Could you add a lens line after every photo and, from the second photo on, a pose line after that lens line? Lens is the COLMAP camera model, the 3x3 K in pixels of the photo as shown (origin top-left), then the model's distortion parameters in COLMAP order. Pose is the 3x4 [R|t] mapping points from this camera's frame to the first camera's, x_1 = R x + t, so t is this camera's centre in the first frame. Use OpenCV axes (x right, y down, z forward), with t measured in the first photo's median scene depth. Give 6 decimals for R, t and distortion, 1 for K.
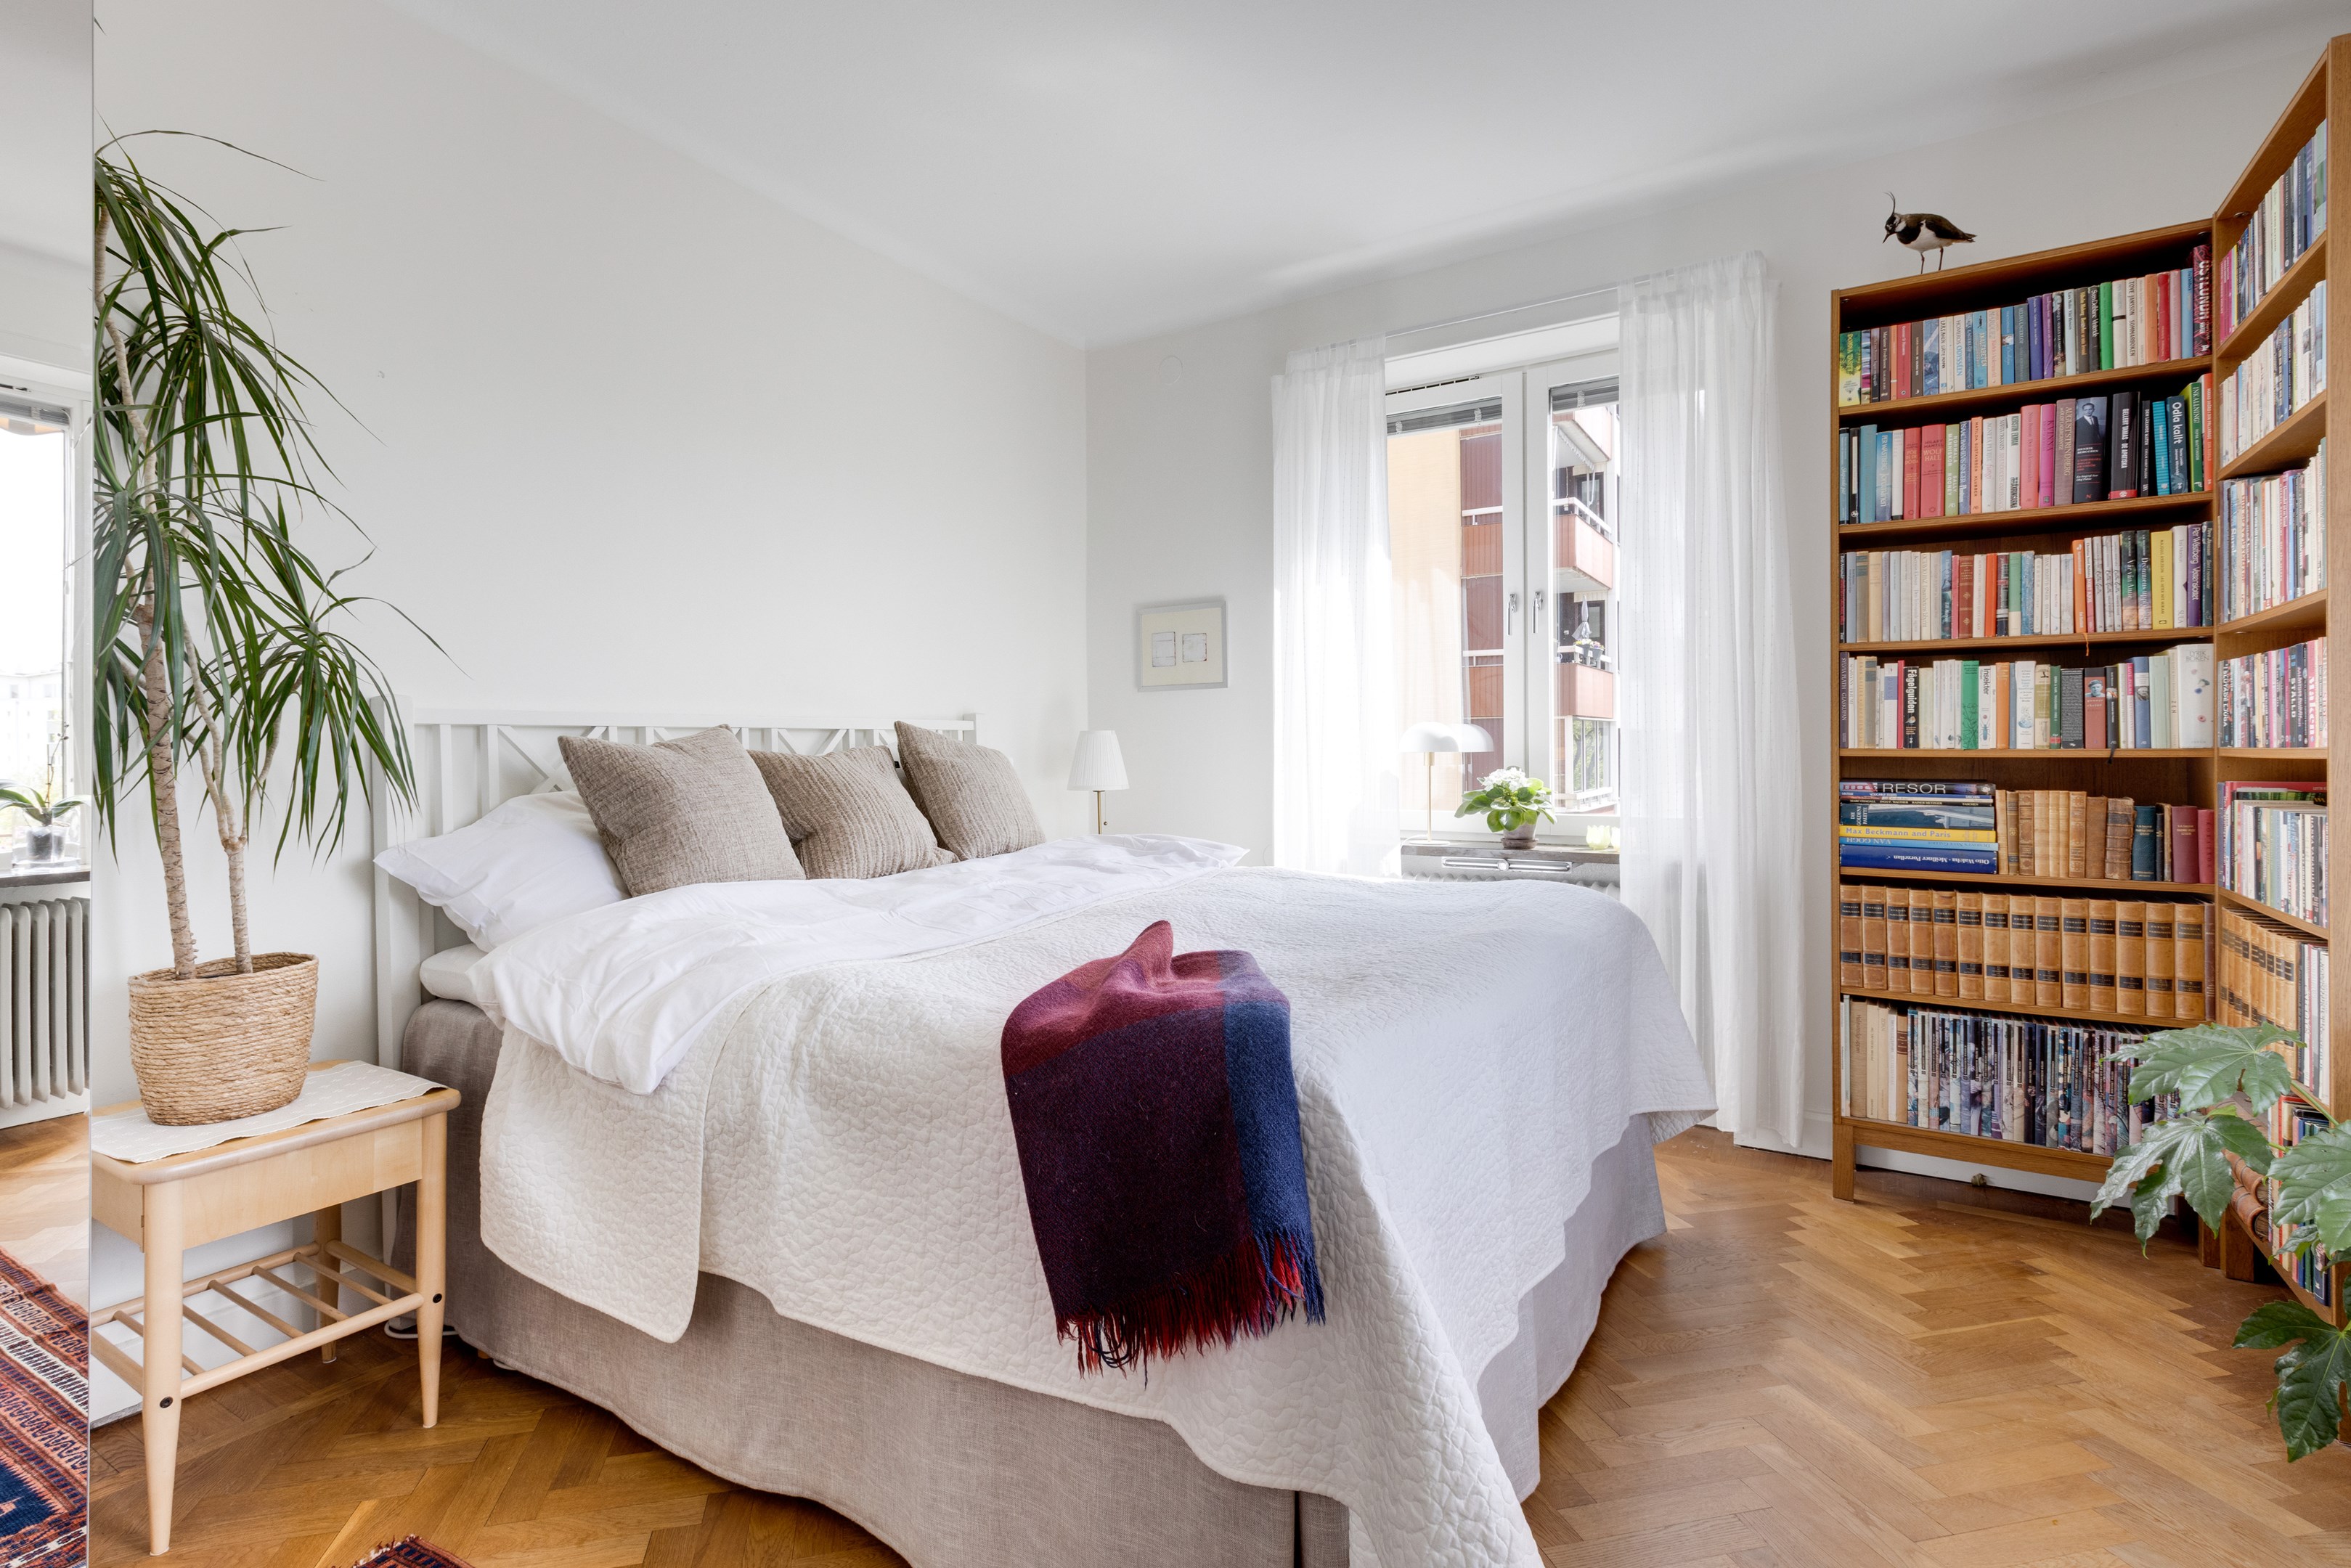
lens RADIAL K [[1124.0, 0, 1177.7], [0, 1124.0, 744.2], [0, 0, 1]] dist [0.007399, -0.001235]
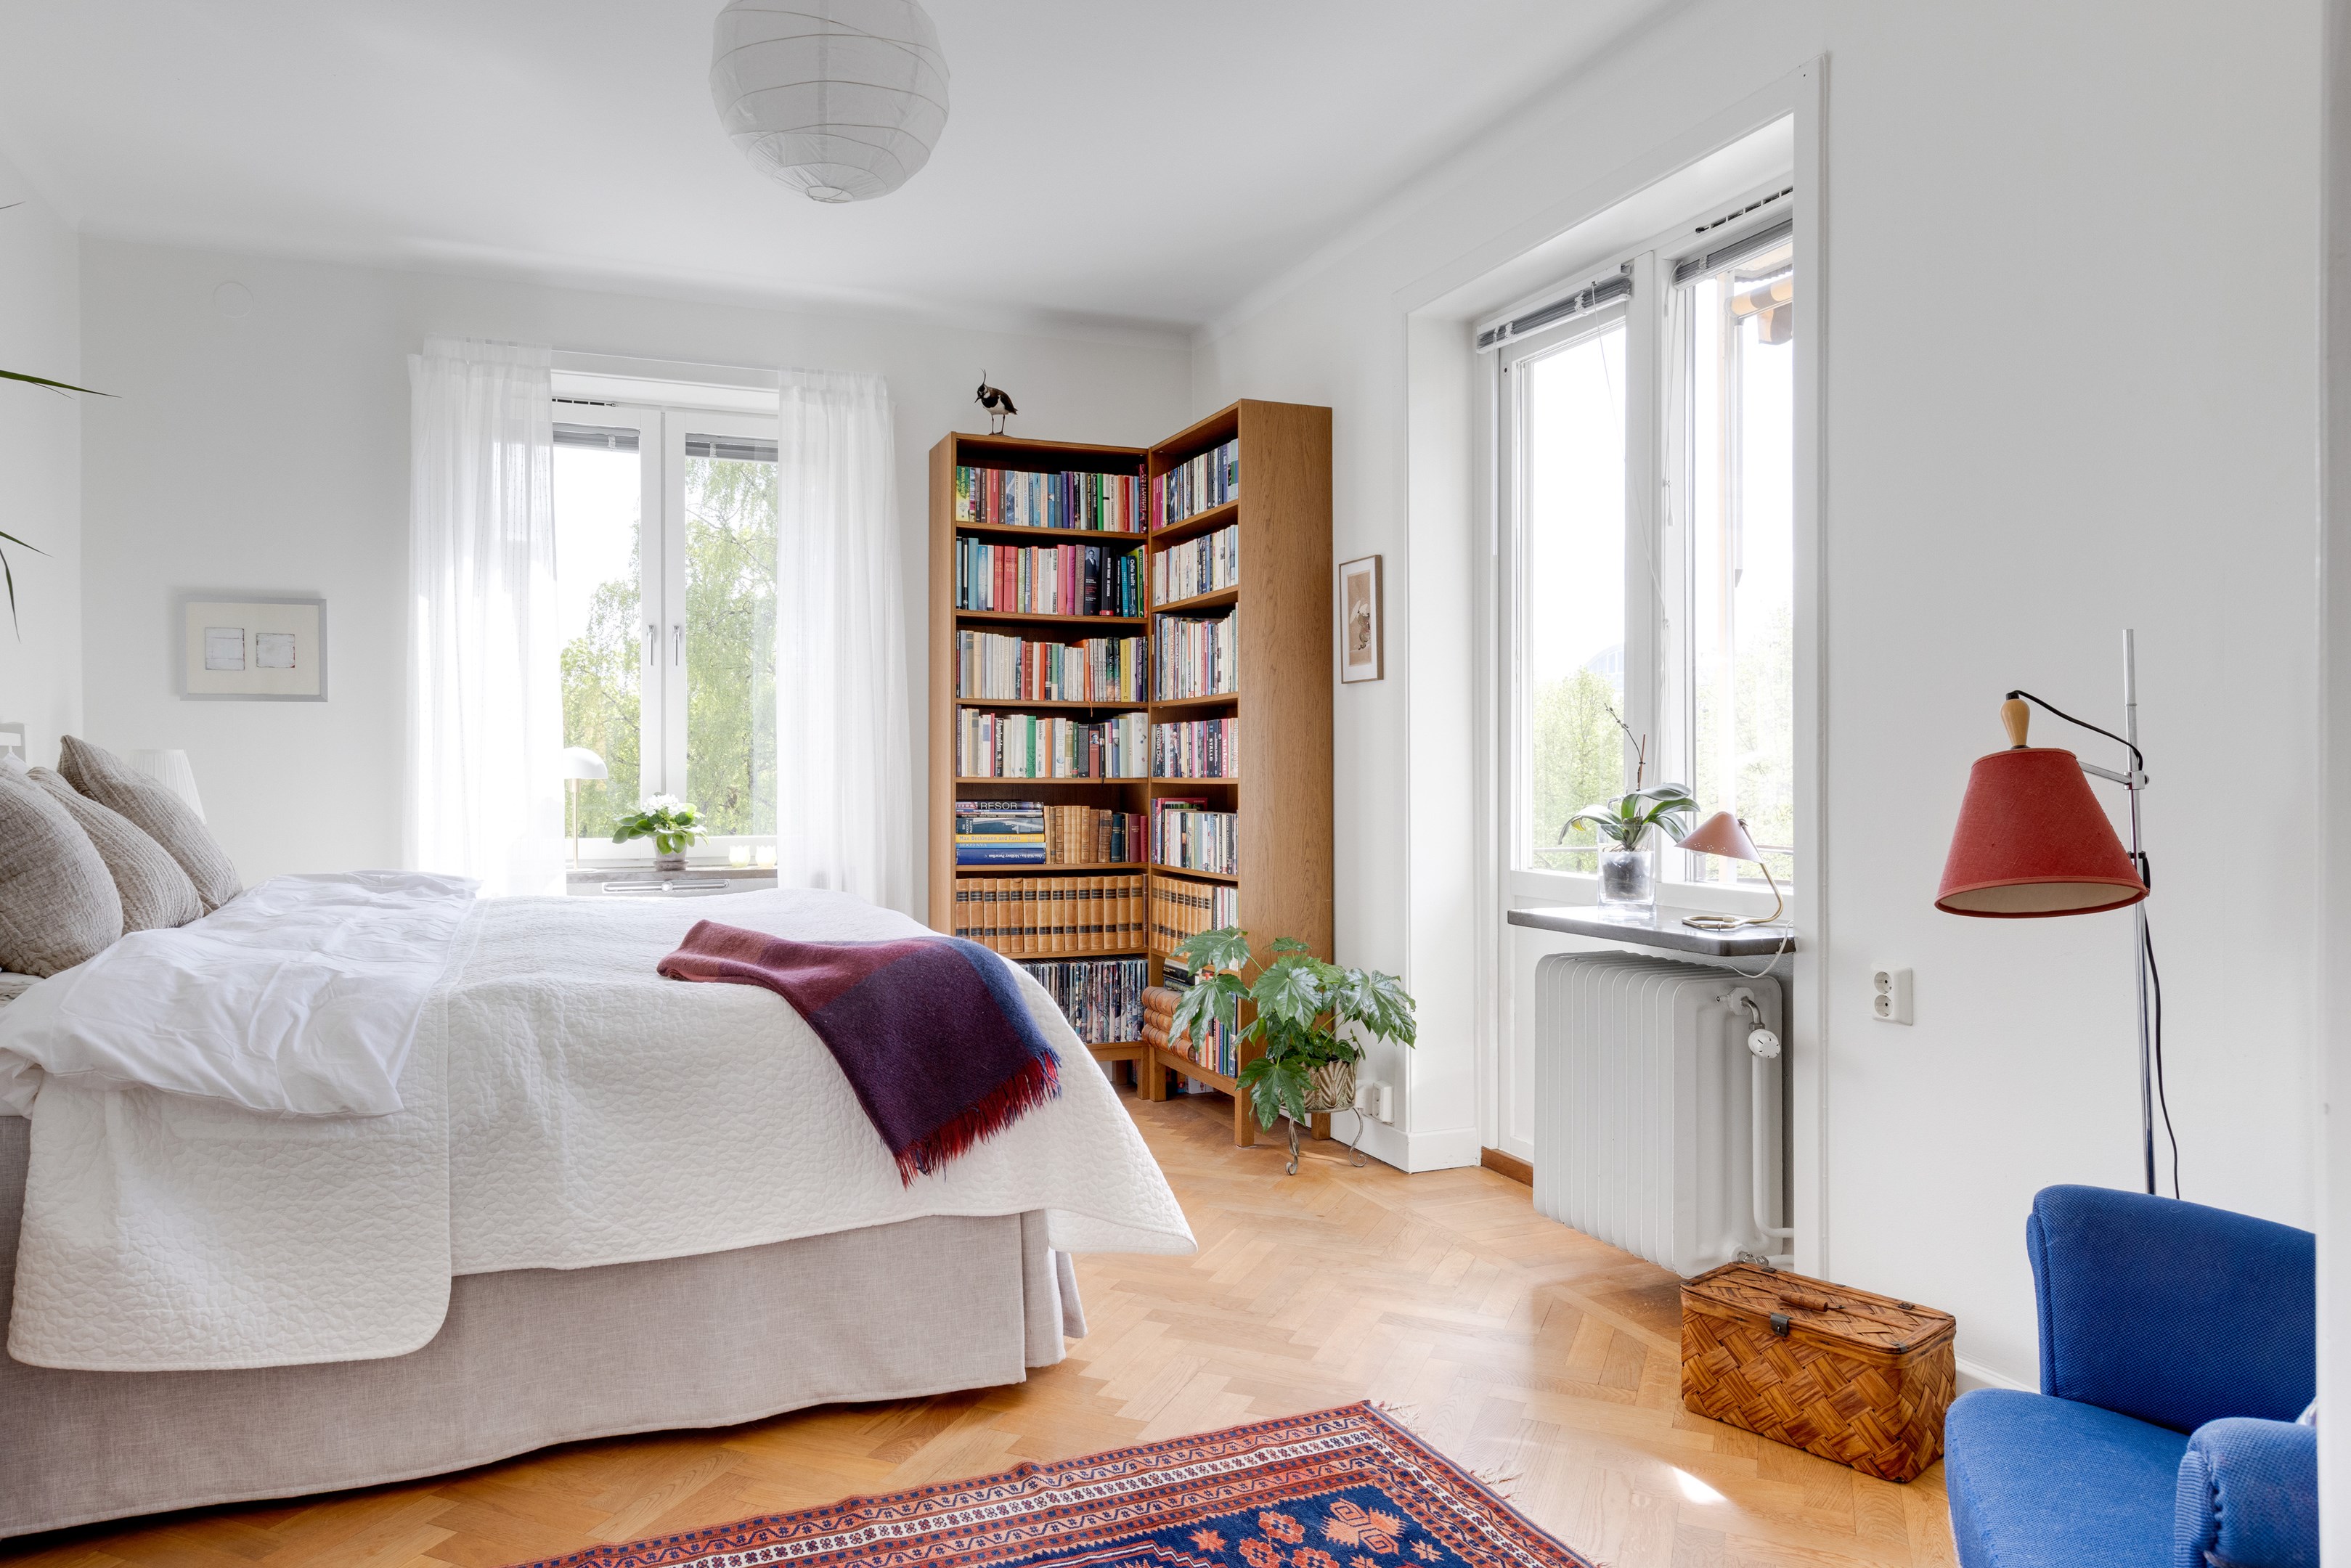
lens RADIAL K [[1477.8, 0, 1098.2], [0, 1477.8, 767.4], [0, 0, 1]] dist [0.003277, 0.000904]
pose [[0.602515, 0.009521, 0.798051, -0.761374], [-0.008234, 0.999950, -0.005714, 0.001388], [-0.798065, -0.003128, 0.602563, -0.202500]]
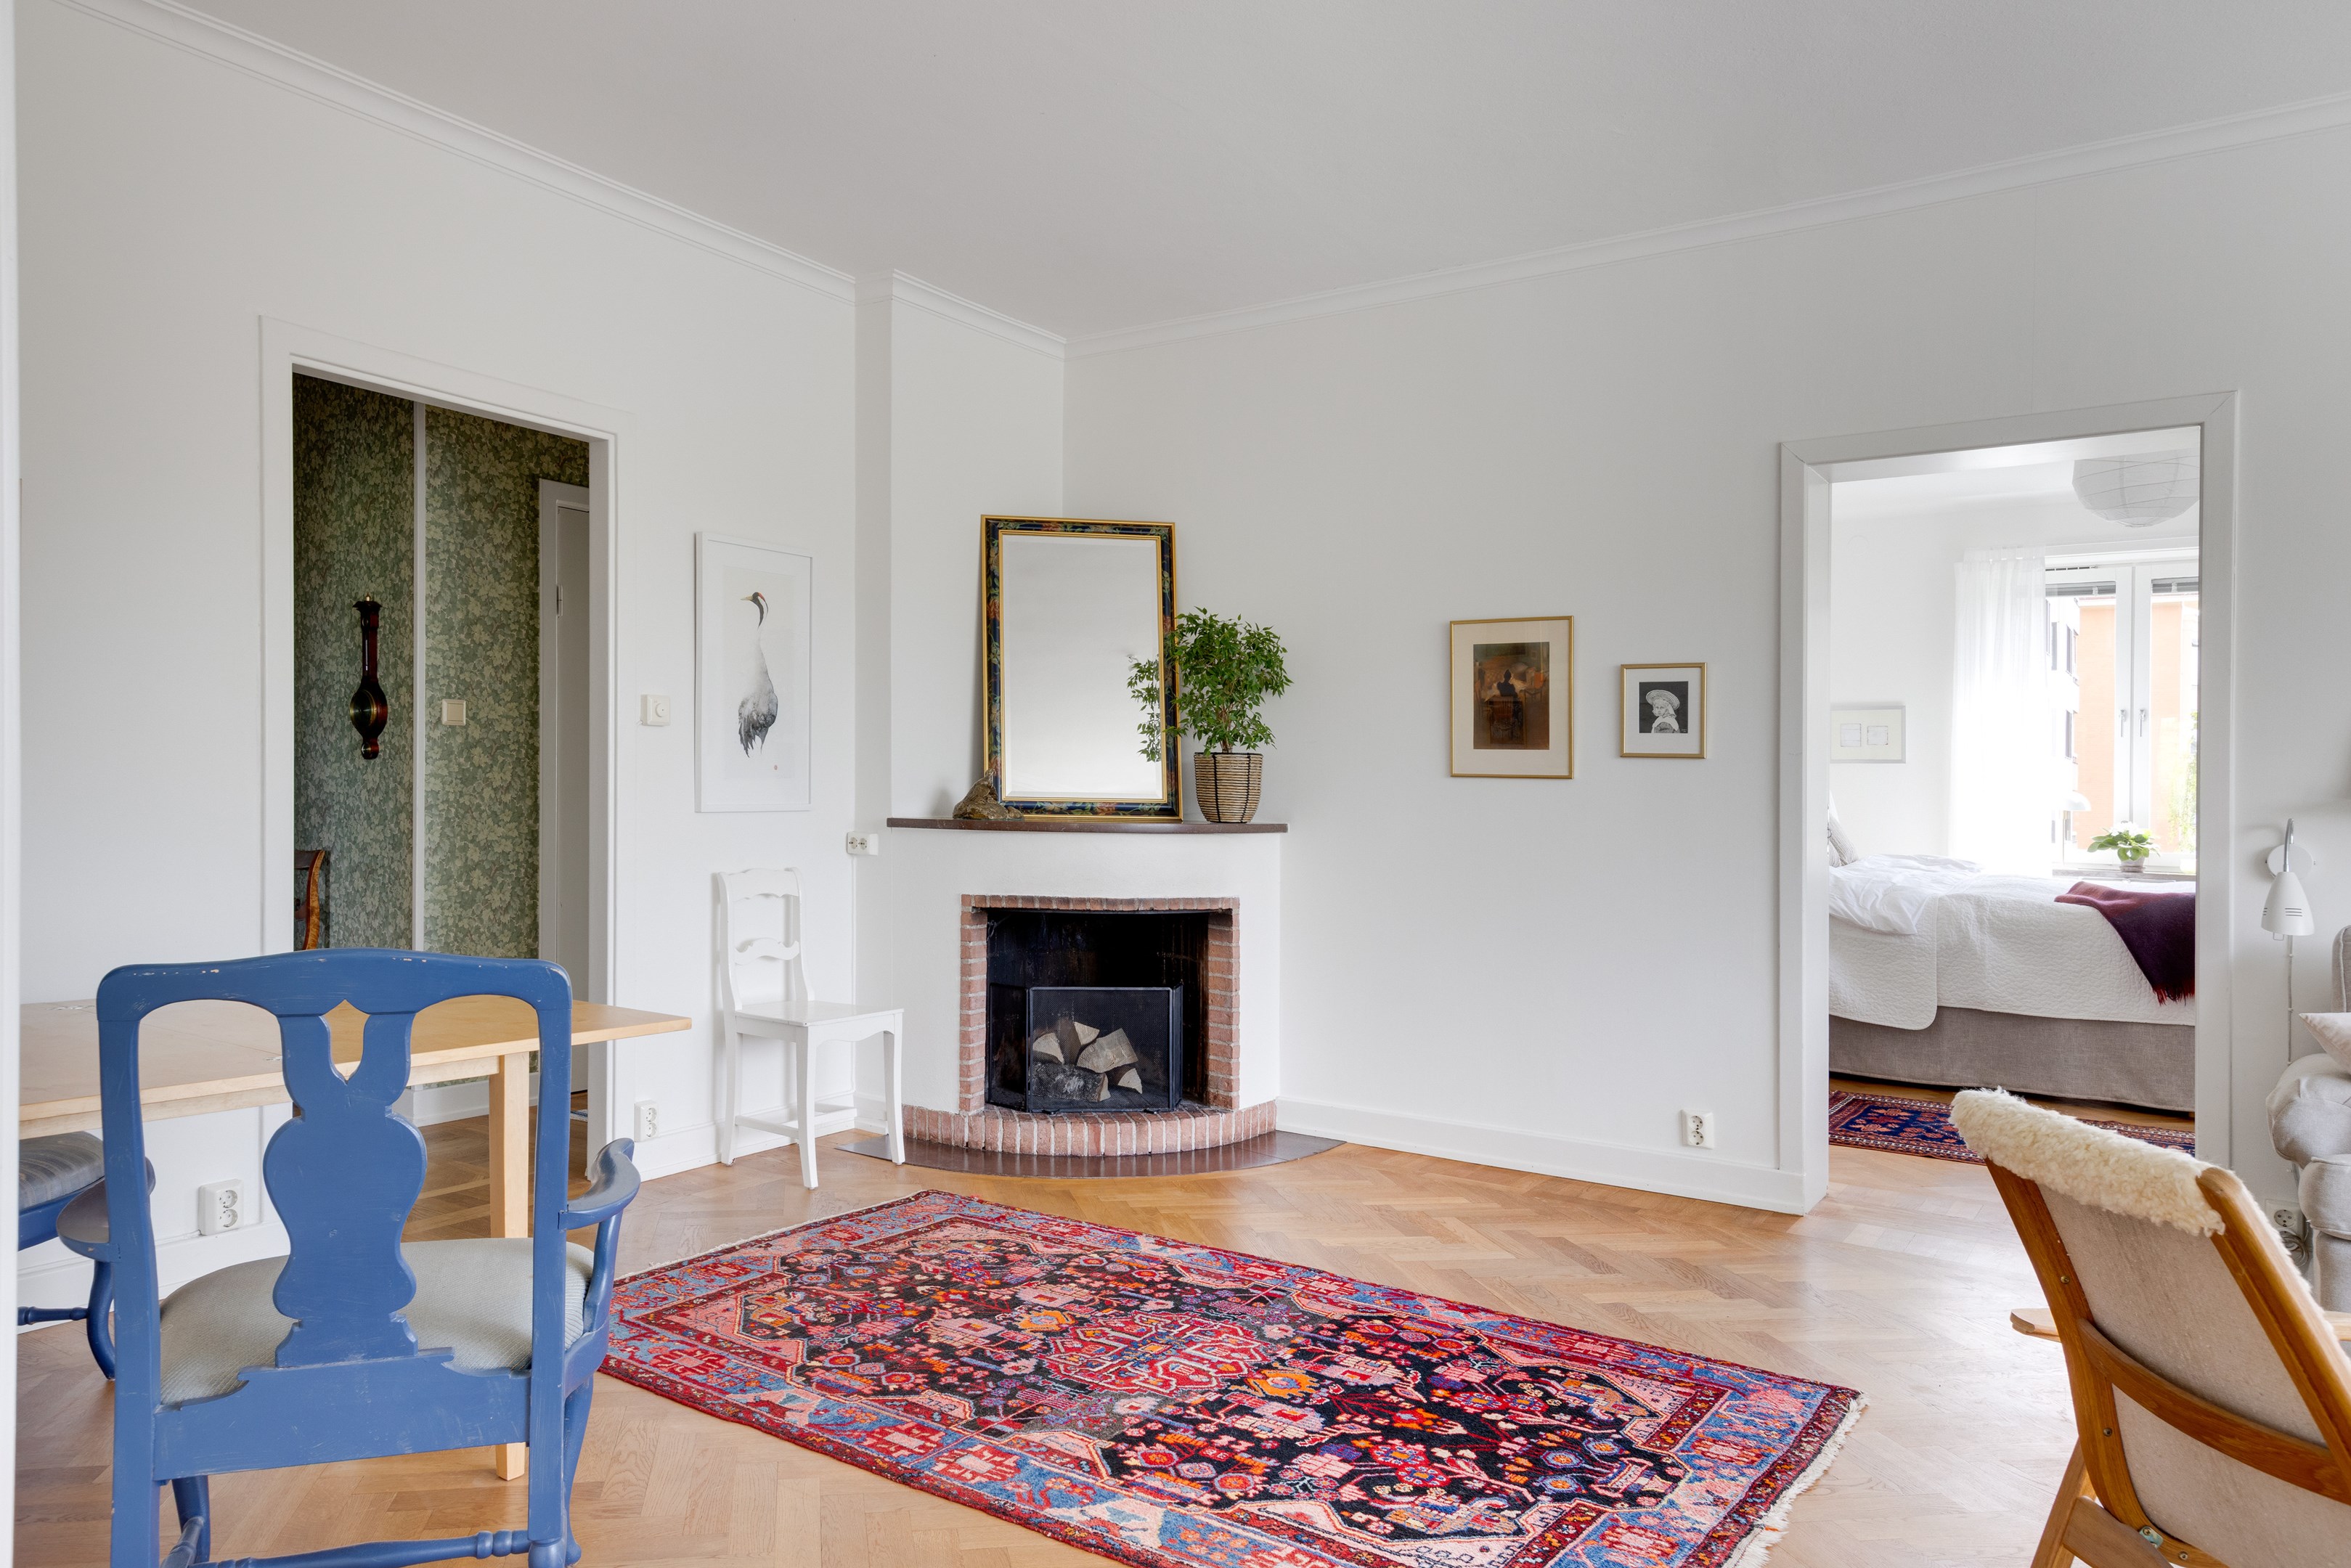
lens RADIAL K [[1657.0, 0, 1077.9], [0, 1657.0, 772.3], [0, 0, 1]] dist [0.022089, 0.002506]
pose [[0.998900, 0.024506, -0.039980, -1.489934], [-0.024754, 0.999677, -0.005728, 0.001785], [0.039827, 0.006712, 0.999184, -1.935392]]
